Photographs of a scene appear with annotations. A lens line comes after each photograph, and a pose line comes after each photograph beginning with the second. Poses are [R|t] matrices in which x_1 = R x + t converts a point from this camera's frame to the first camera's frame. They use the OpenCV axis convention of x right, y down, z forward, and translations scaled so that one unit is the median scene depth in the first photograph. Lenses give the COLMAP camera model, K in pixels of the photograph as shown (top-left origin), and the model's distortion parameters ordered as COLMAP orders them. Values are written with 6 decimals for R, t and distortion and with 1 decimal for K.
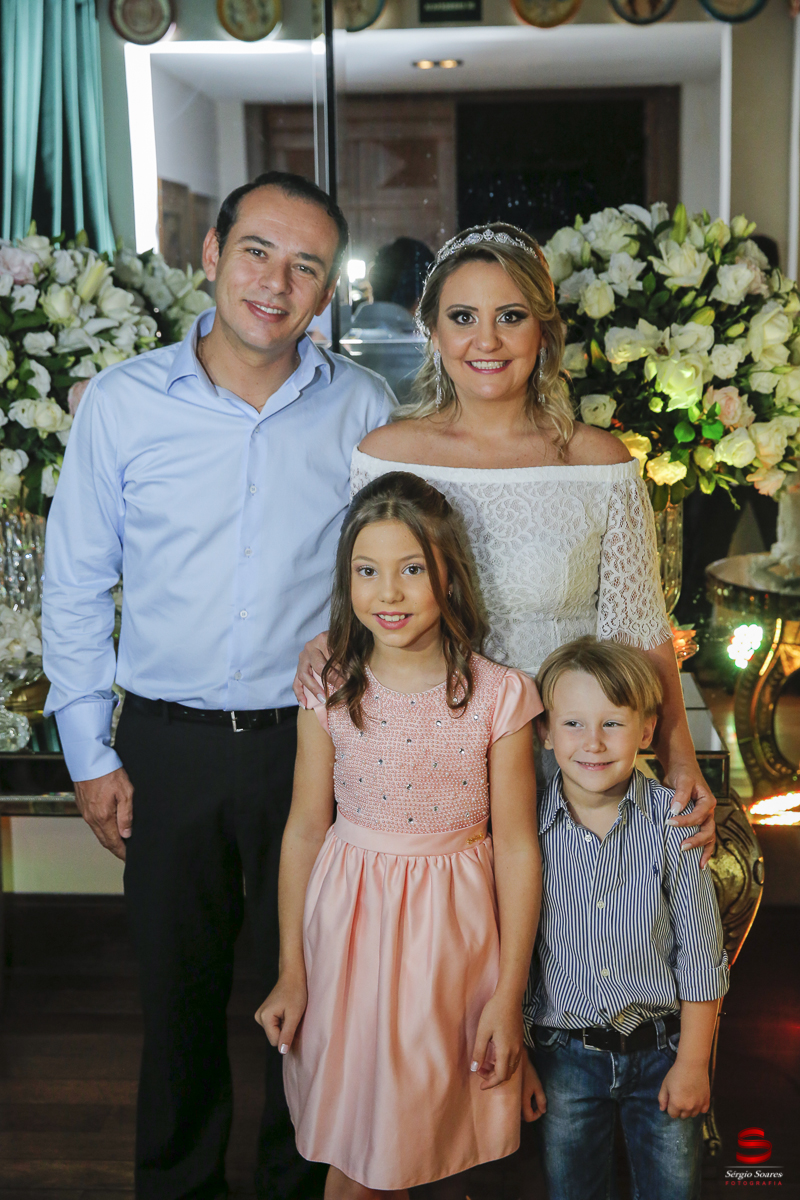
lens RADIAL K [[1542.7, 0, 400.0], [0, 1542.7, 600.0], [0, 0, 1]] dist [0.082959, -0.011449]
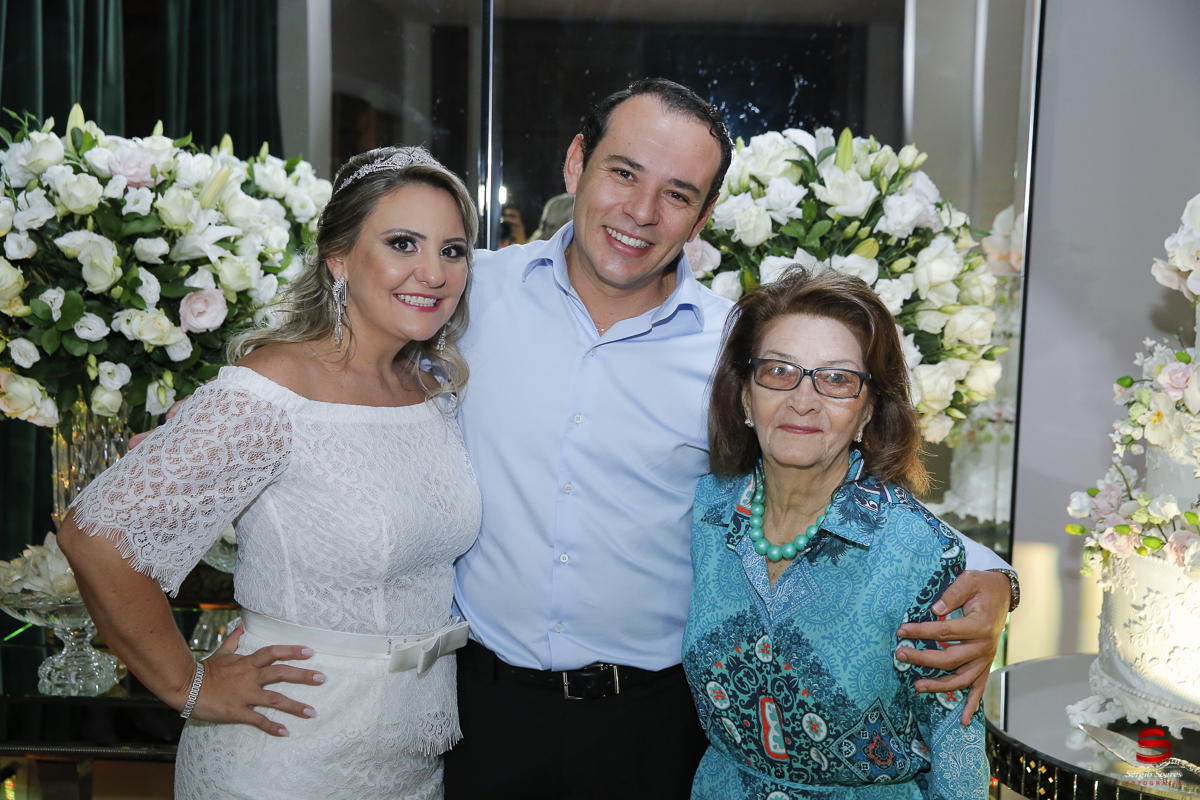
lens RADIAL K [[1542.7, 0, 600.0], [0, 1542.7, 400.0], [0, 0, 1]] dist [0.082959, -0.011449]
pose [[0.999260, 0.037663, 0.007796, 0.031033], [-0.036914, 0.996065, -0.080575, -0.011664], [-0.010800, 0.080227, 0.996718, 0.083794]]
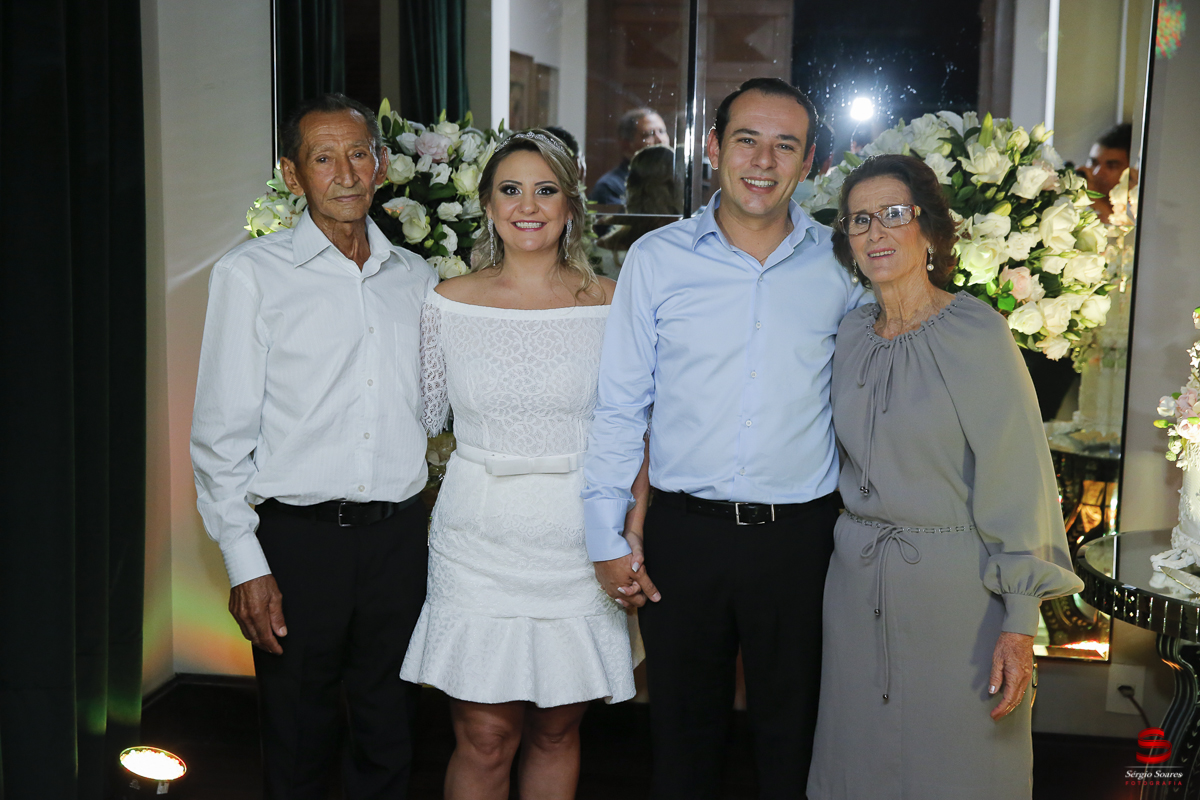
lens RADIAL K [[1616.9, 0, 600.0], [0, 1616.9, 400.0], [0, 0, 1]] dist [0.100663, 0.025416]
pose [[0.996554, 0.044482, -0.070004, -0.019002], [-0.047669, 0.997870, -0.044537, 0.034934], [0.067874, 0.047720, 0.996552, -0.259952]]
